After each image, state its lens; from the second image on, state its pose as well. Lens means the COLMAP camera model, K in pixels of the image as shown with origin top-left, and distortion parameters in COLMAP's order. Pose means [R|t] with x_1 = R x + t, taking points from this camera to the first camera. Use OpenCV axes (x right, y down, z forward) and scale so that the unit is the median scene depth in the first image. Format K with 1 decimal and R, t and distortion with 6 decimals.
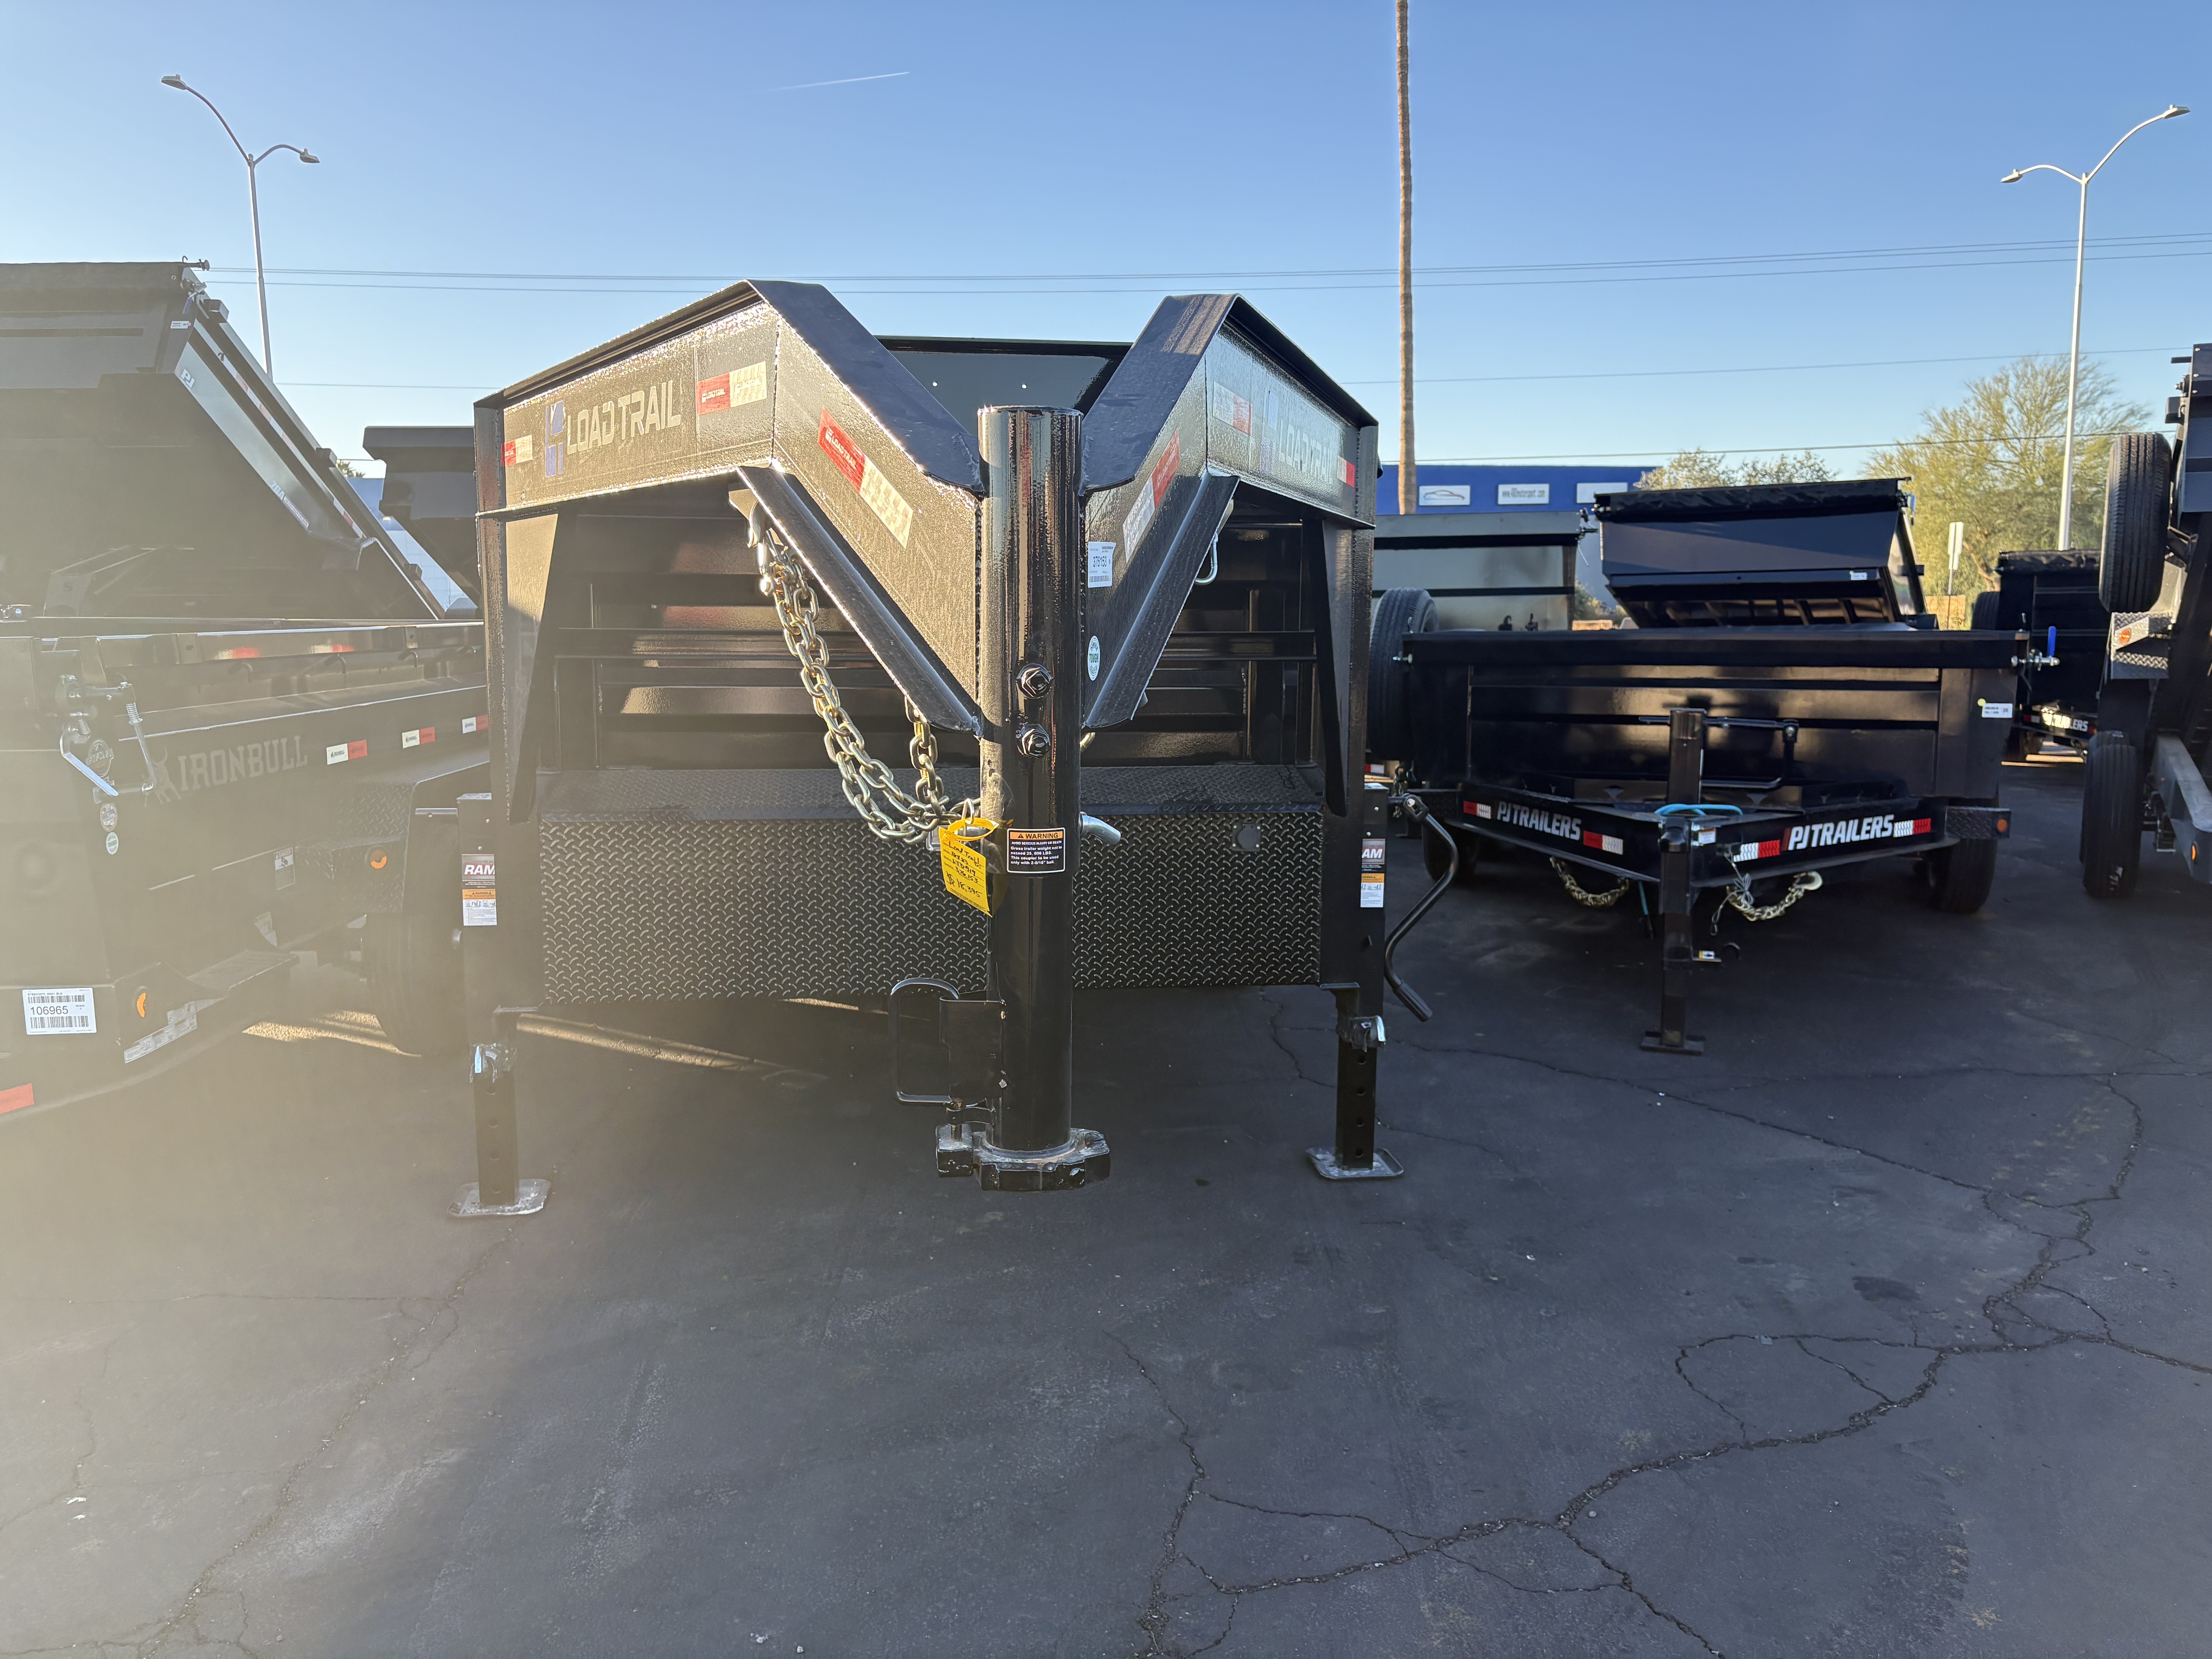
lens RADIAL K [[1687.3, 0, 1104.8], [0, 1687.3, 834.8], [0, 0, 1]] dist [0.009549, -0.006038]
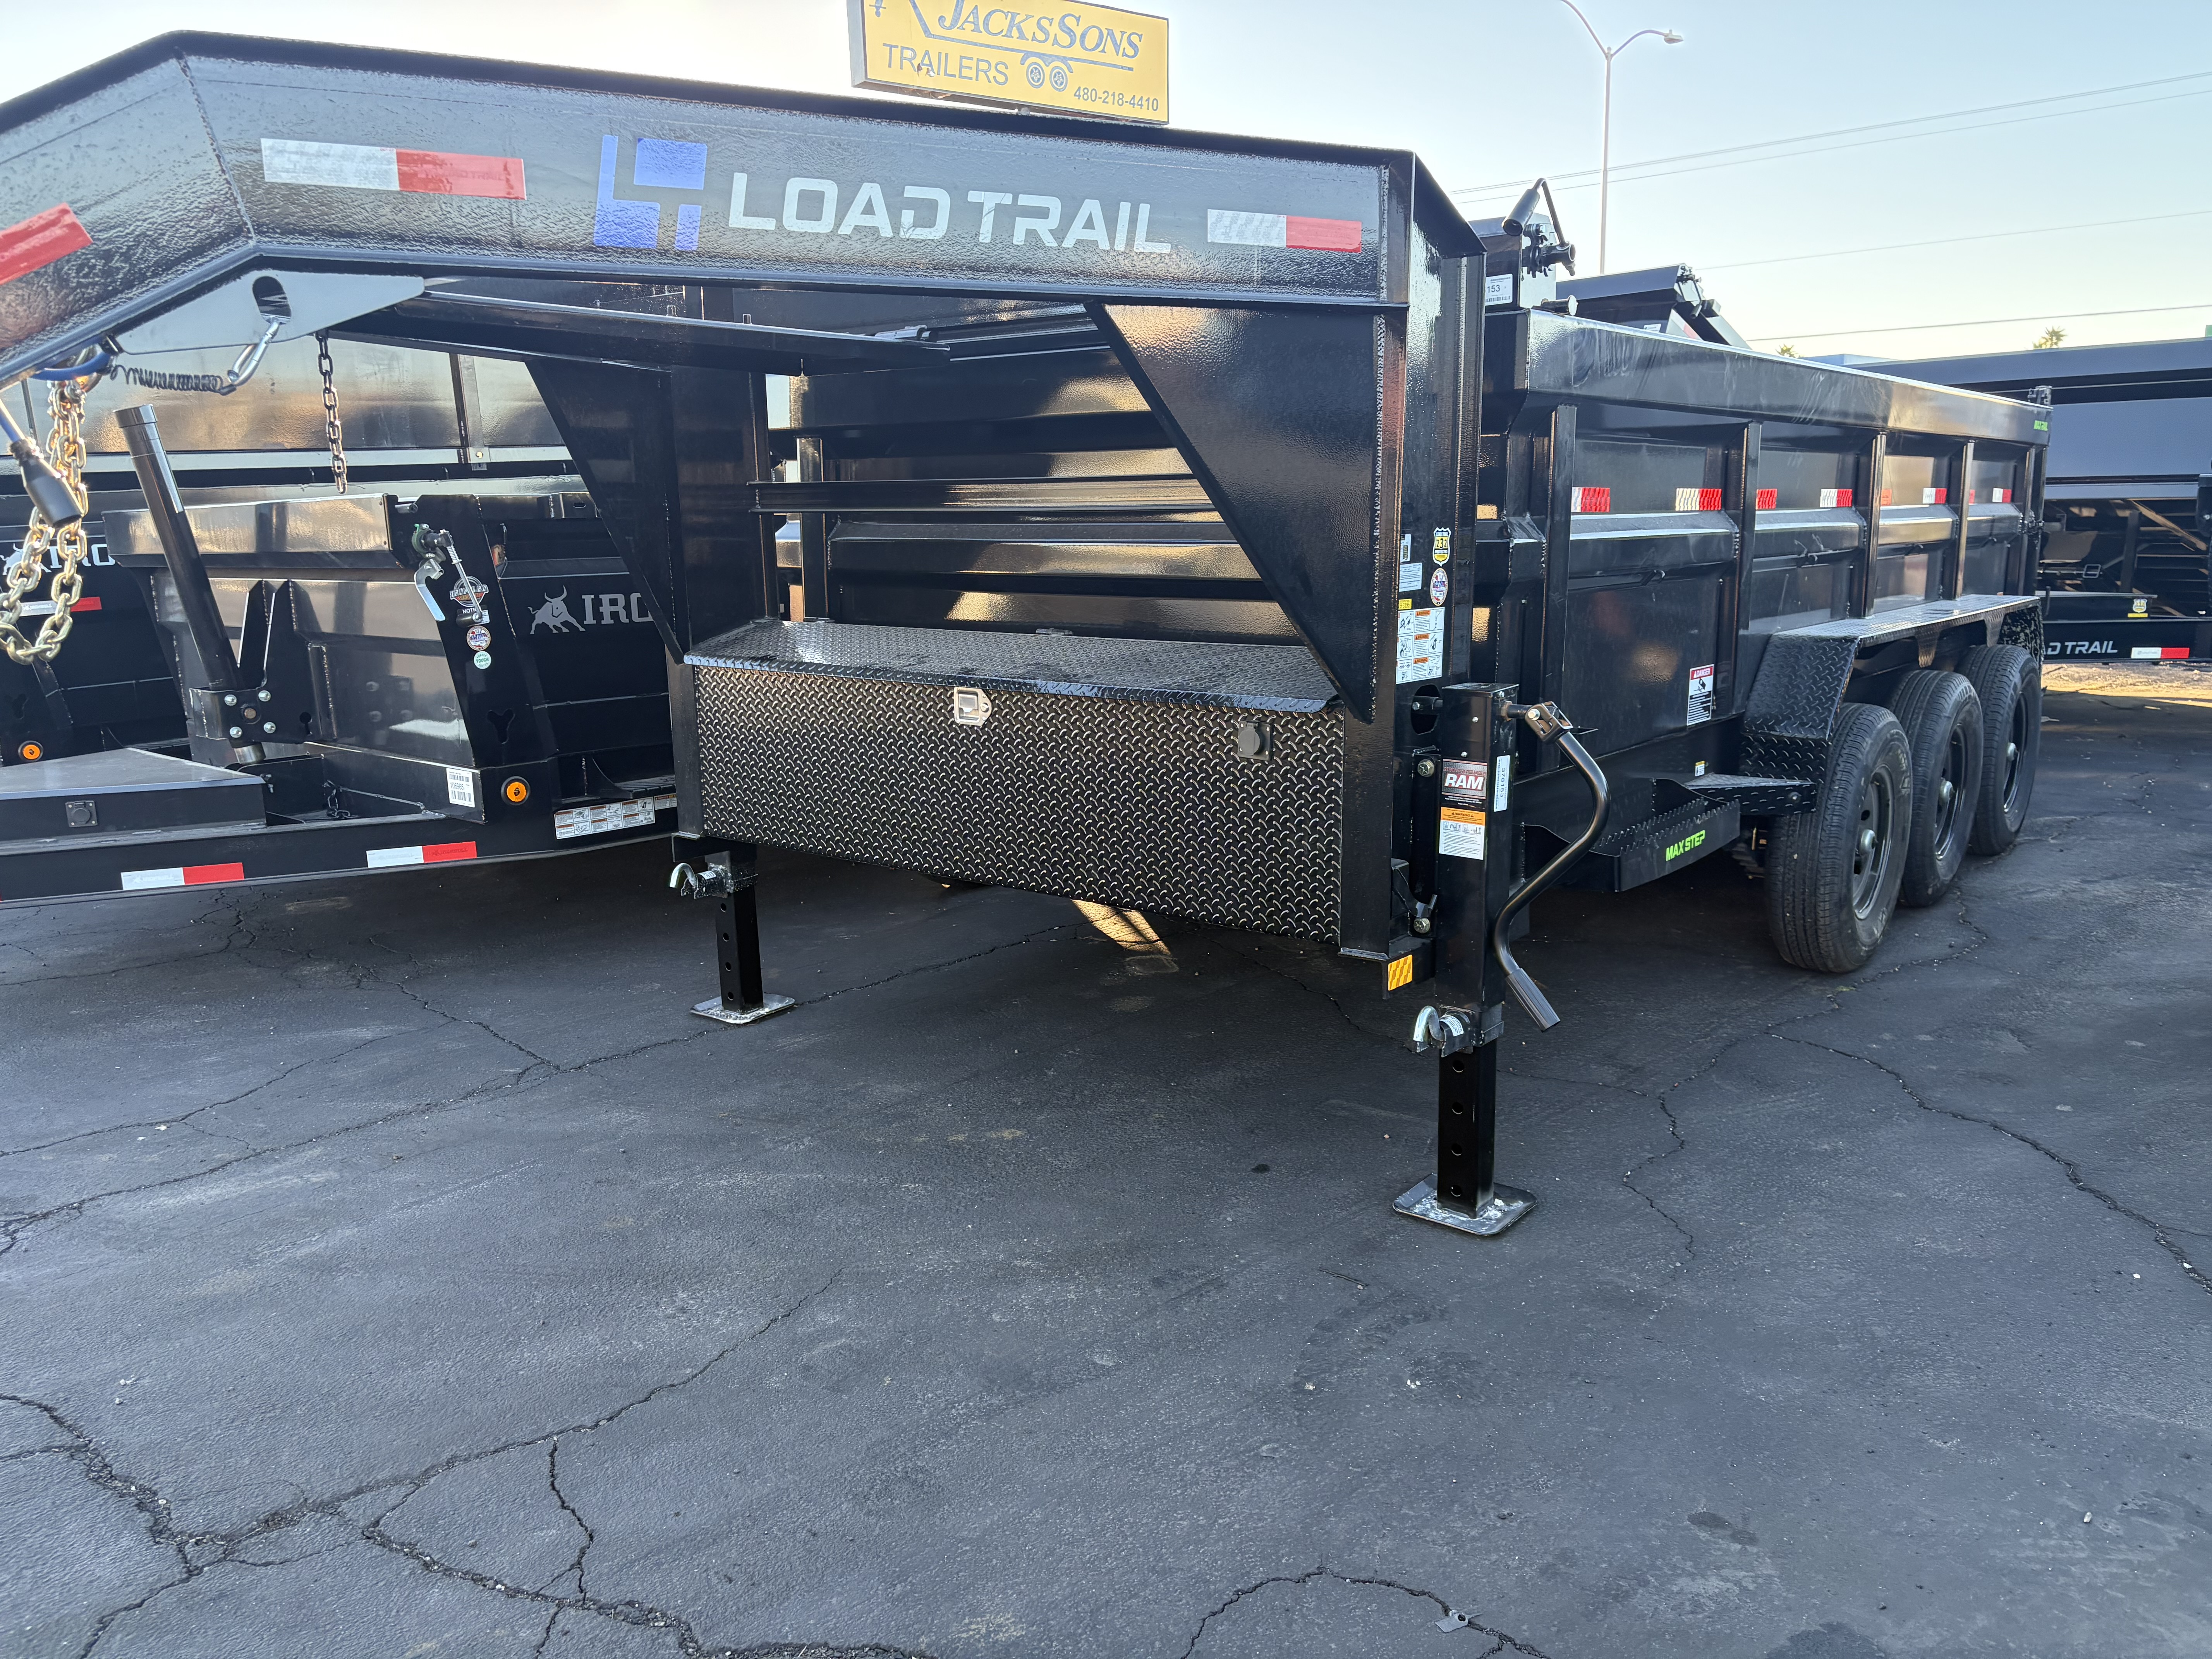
lens RADIAL K [[1687.3, 0, 1105.8], [0, 1687.3, 826.4], [0, 0, 1]] dist [0.009549, -0.006038]
pose [[0.687613, 0.125248, -0.715193, 0.601341], [-0.080916, 0.992092, 0.095944, -0.028084], [0.721554, -0.008101, 0.692310, 0.420552]]
